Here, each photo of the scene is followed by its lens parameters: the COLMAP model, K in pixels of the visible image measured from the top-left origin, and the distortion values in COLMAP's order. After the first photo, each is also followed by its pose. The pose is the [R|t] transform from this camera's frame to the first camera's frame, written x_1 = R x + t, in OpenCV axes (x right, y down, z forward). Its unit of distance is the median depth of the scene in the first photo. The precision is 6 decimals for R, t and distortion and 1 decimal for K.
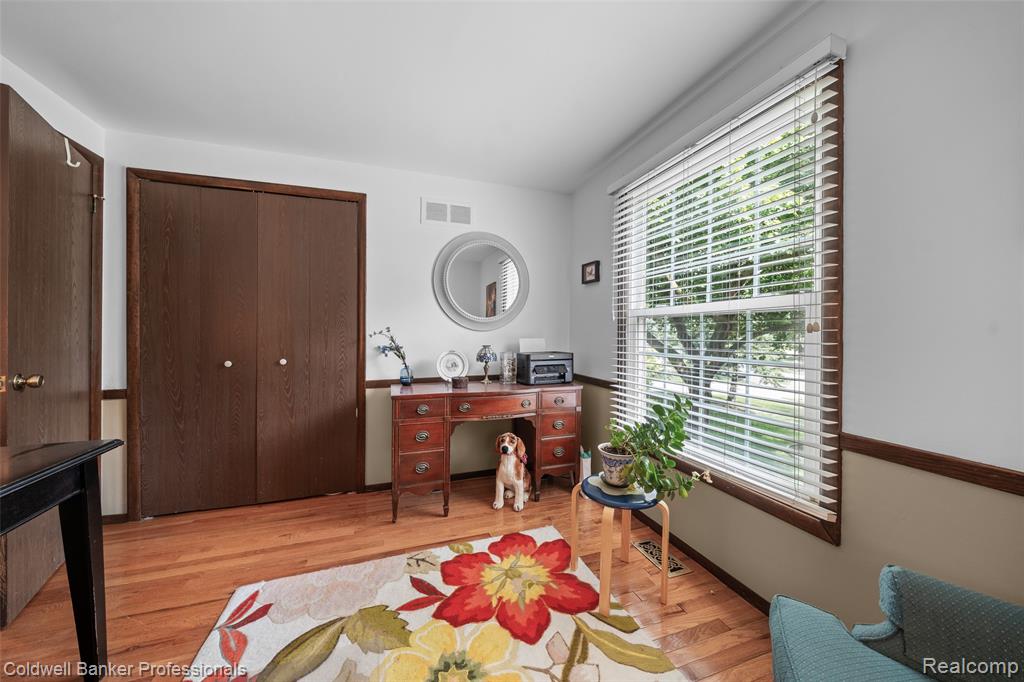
lens RADIAL K [[353.0, 0, 513.7], [0, 353.0, 335.5], [0, 0, 1]] dist [-0.005890, -0.000484]
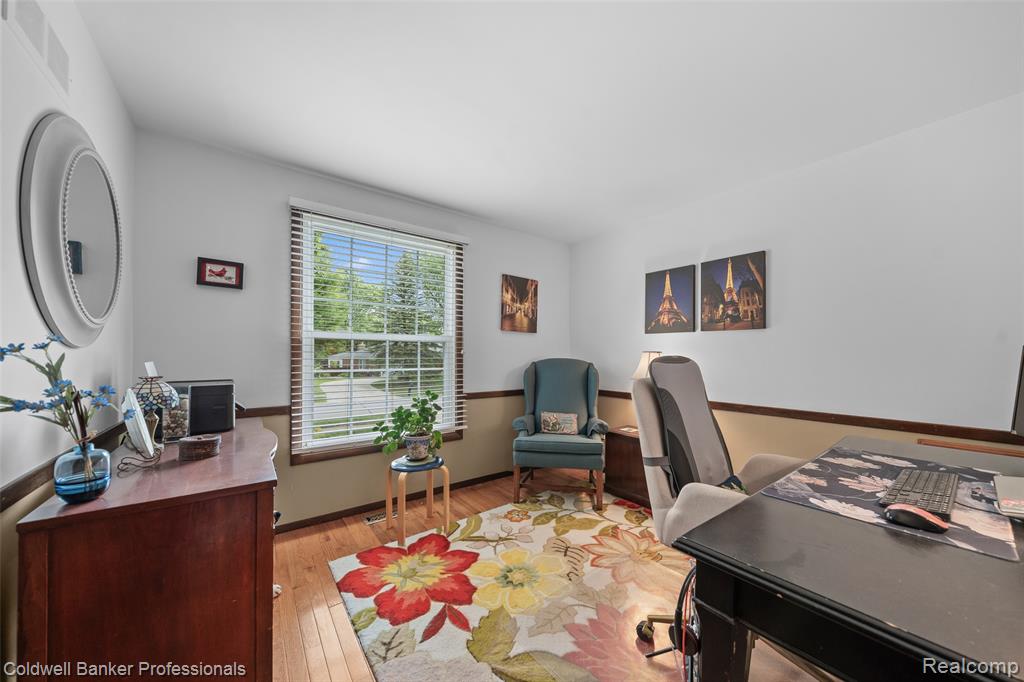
lens RADIAL K [[353.0, 0, 513.5], [0, 353.0, 348.7], [0, 0, 1]] dist [-0.005890, -0.000484]
pose [[-0.303472, 0.004629, 0.952829, -1.318853], [-0.004551, 0.999970, -0.006307, -0.025851], [-0.952829, -0.006251, -0.303442, 1.175922]]
